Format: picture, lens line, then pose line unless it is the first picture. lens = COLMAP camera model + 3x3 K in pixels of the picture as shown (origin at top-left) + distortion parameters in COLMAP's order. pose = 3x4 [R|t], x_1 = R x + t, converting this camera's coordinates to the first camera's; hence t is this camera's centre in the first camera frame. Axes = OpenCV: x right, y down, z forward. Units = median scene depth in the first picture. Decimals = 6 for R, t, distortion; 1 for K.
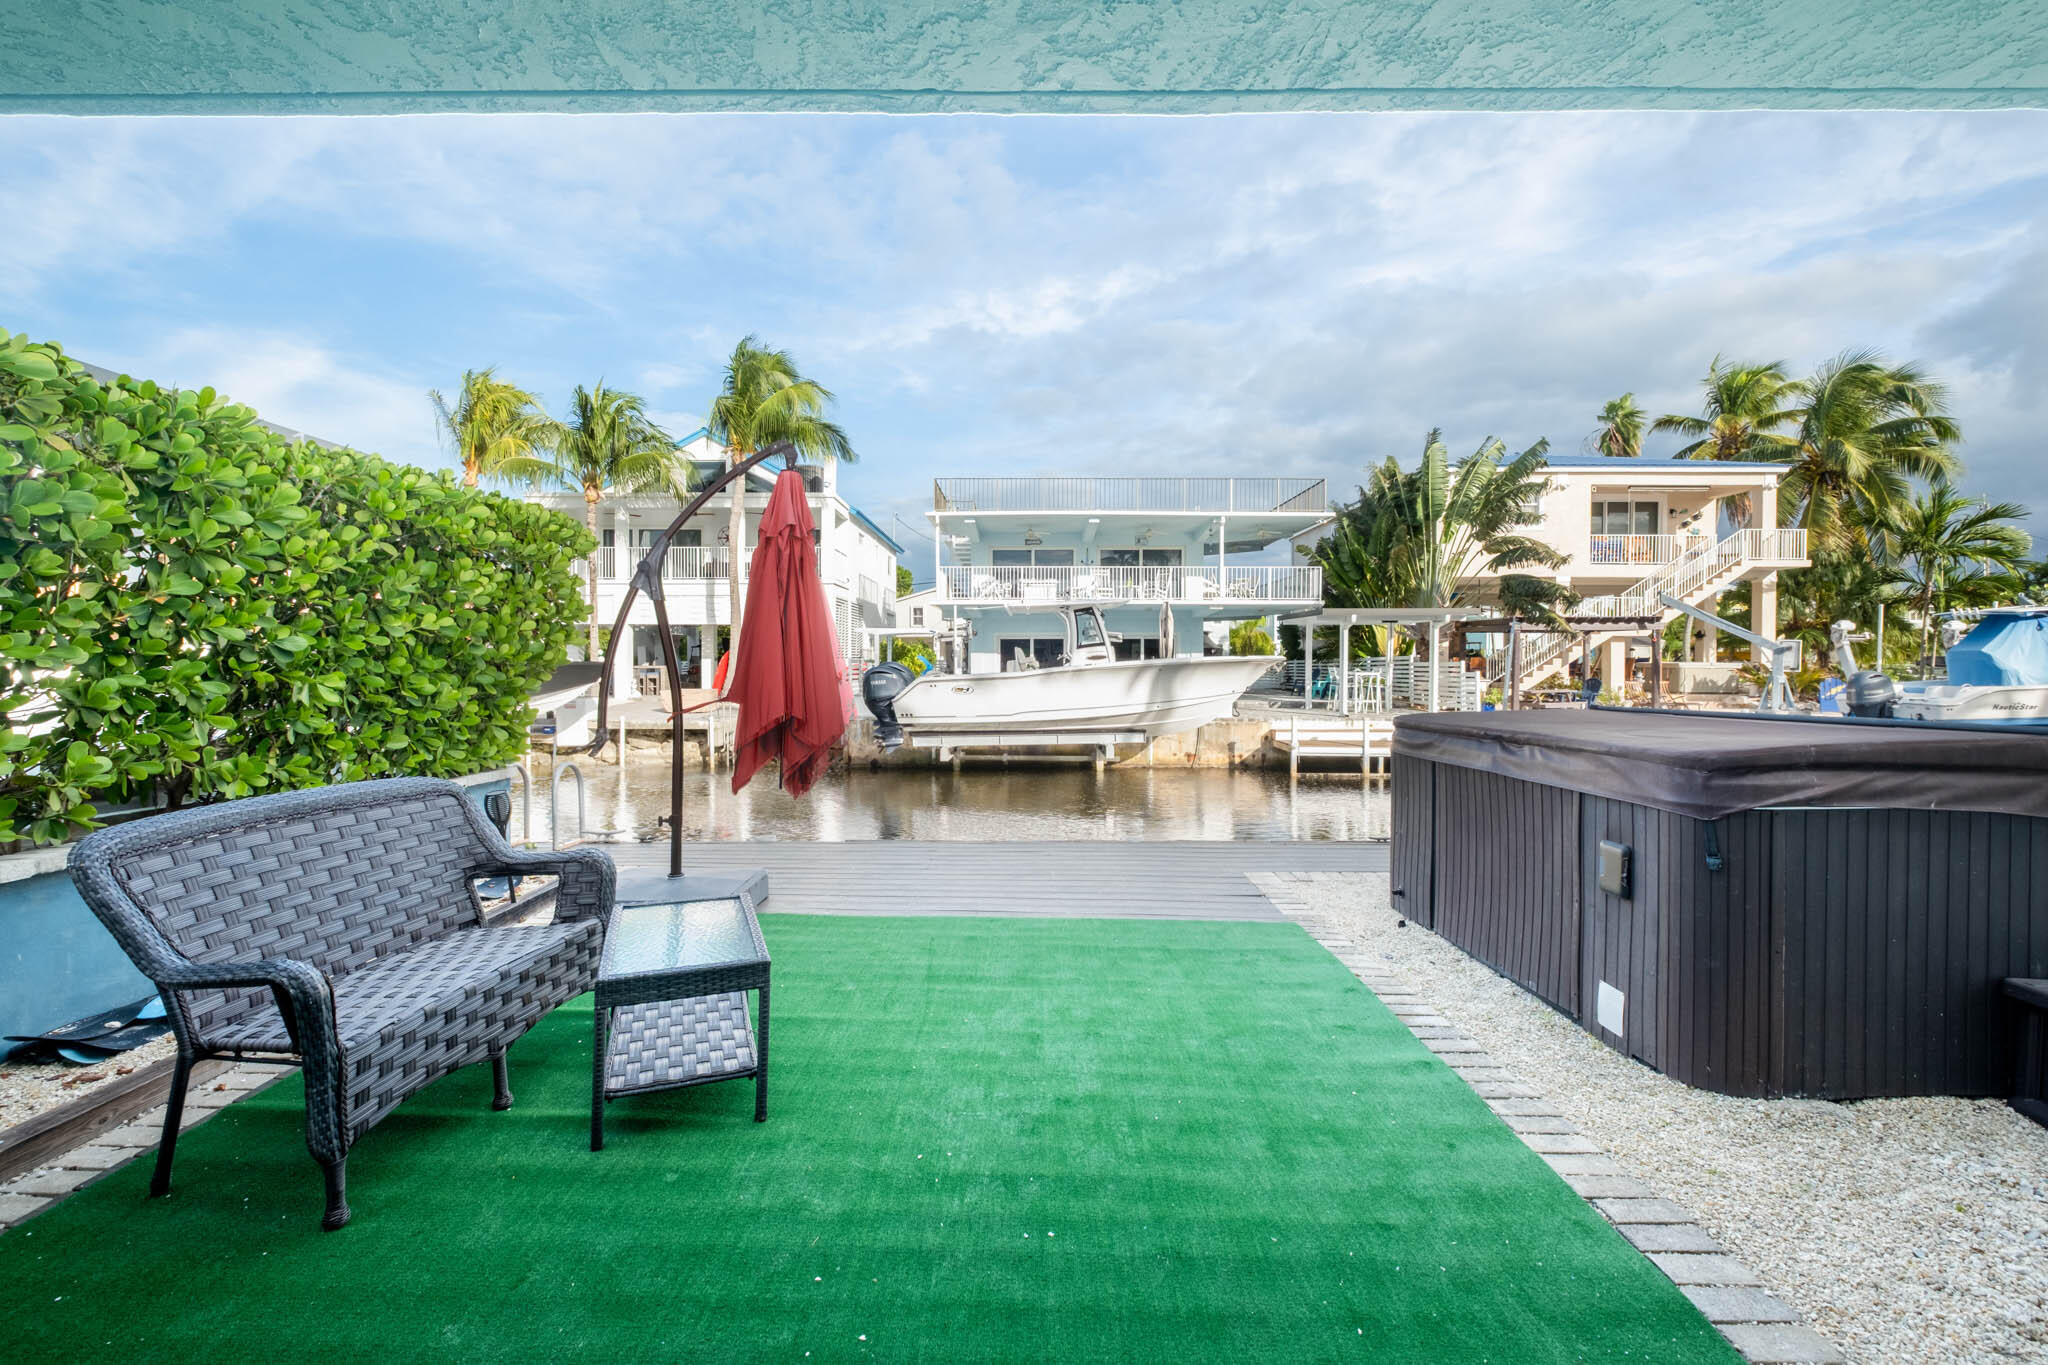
lens RADIAL K [[877.1, 0, 1017.5], [0, 877.1, 671.9], [0, 0, 1]] dist [0.003883, -0.006124]
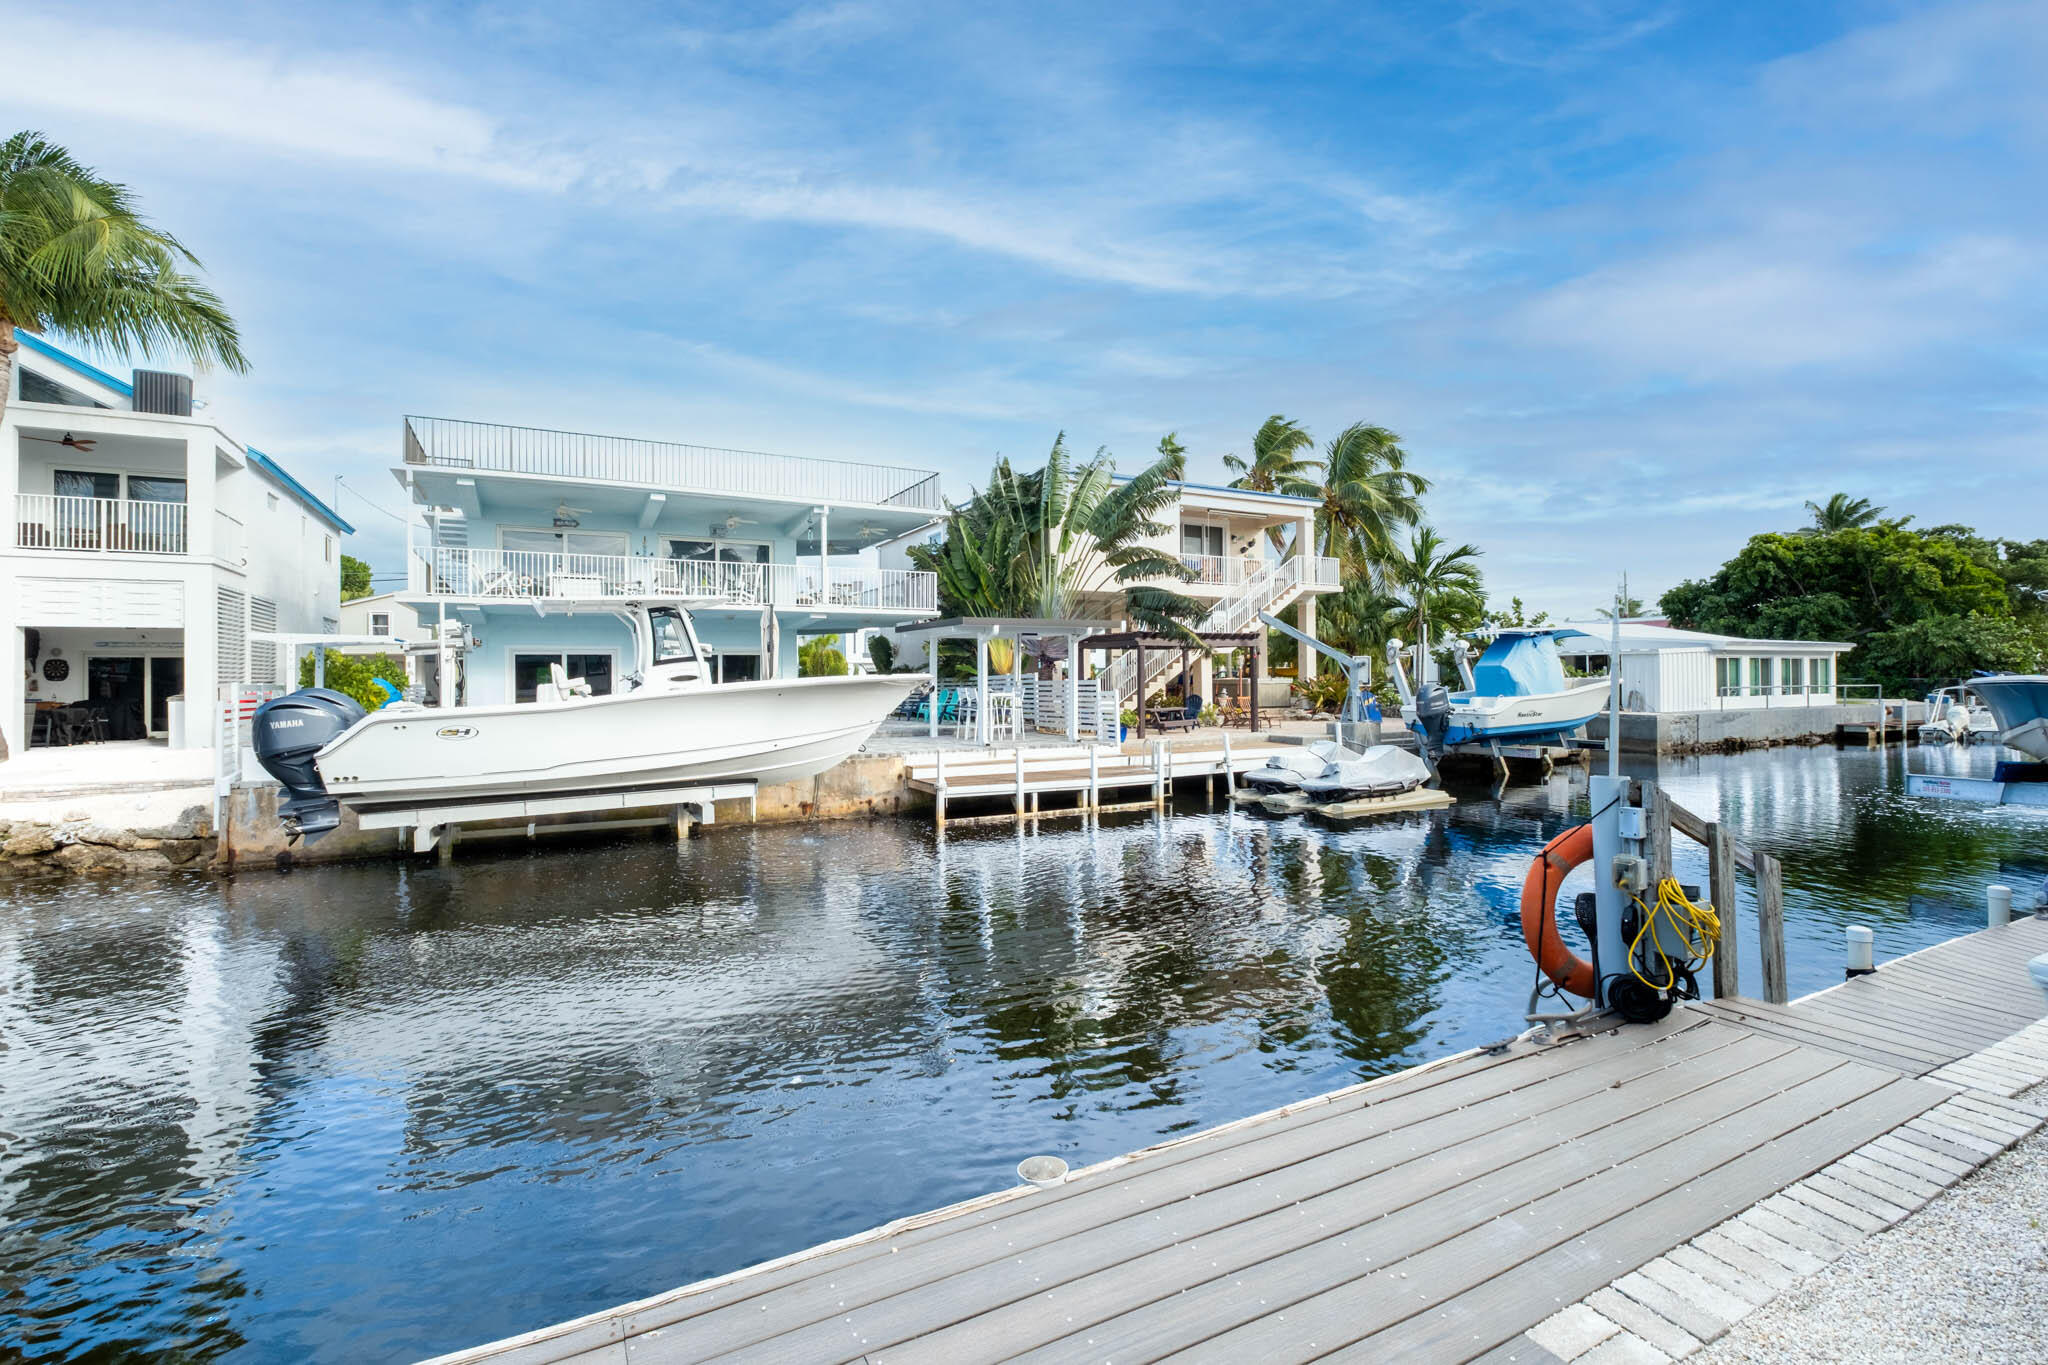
lens RADIAL K [[912.7, 0, 1020.2], [0, 912.7, 669.5], [0, 0, 1]] dist [-0.001254, -0.000689]
pose [[0.878995, -0.003944, 0.476816, -0.015580], [0.016154, 0.999638, -0.021511, -0.002637], [-0.476558, 0.026611, 0.878740, 0.186543]]
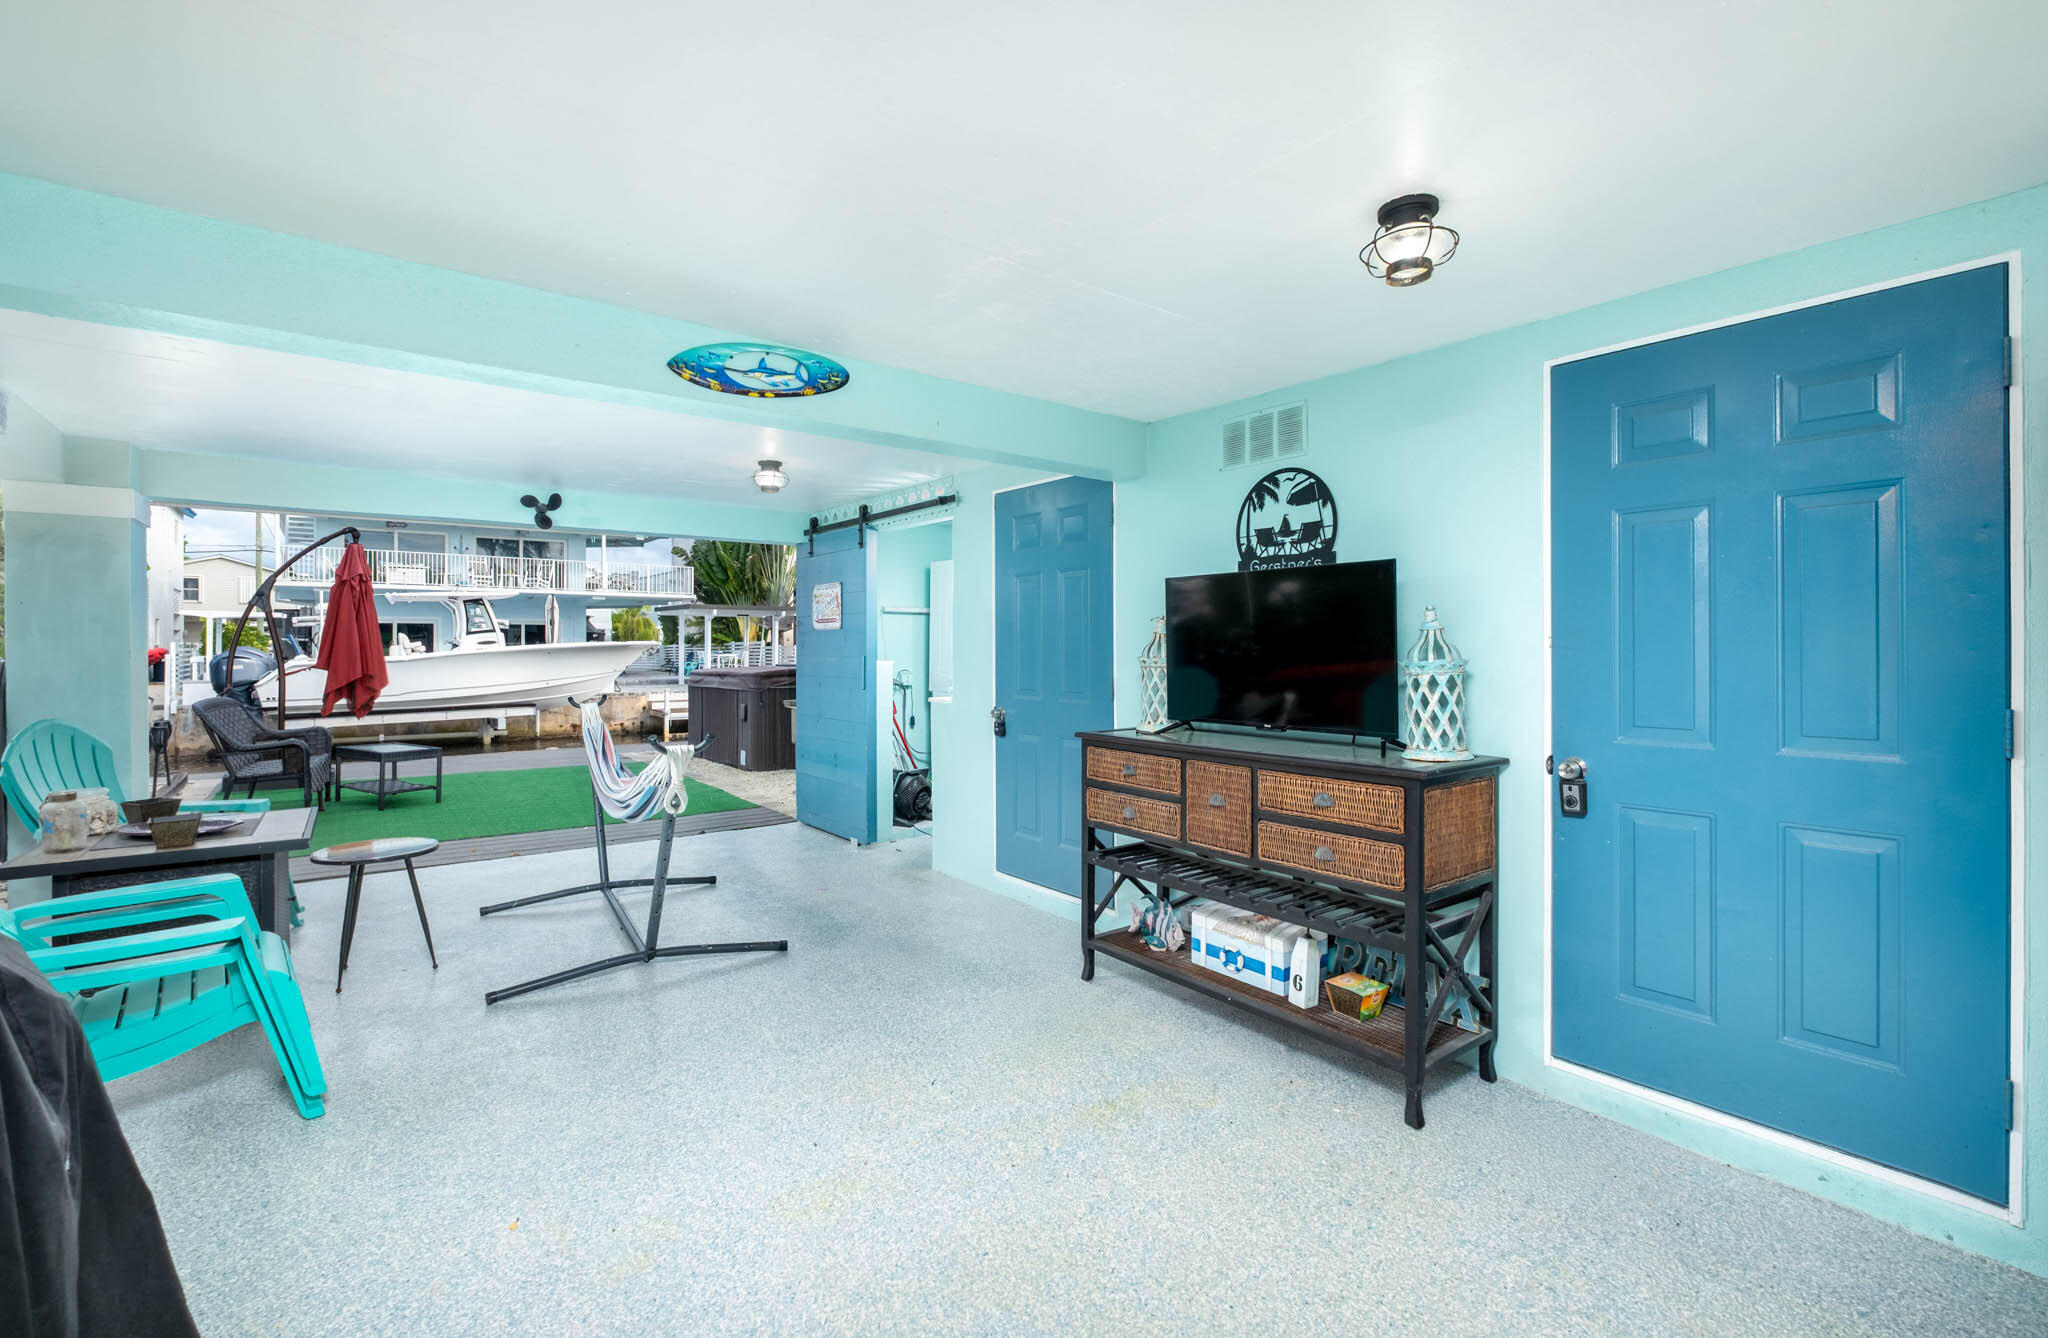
lens RADIAL K [[899.3, 0, 1027.9], [0, 899.3, 657.1], [0, 0, 1]] dist [0.001255, 0.000157]
pose [[0.783985, -0.008565, 0.620721, -0.066245], [0.008387, 0.999960, 0.003205, 0.003755], [-0.620723, 0.002693, 0.784025, -0.278997]]
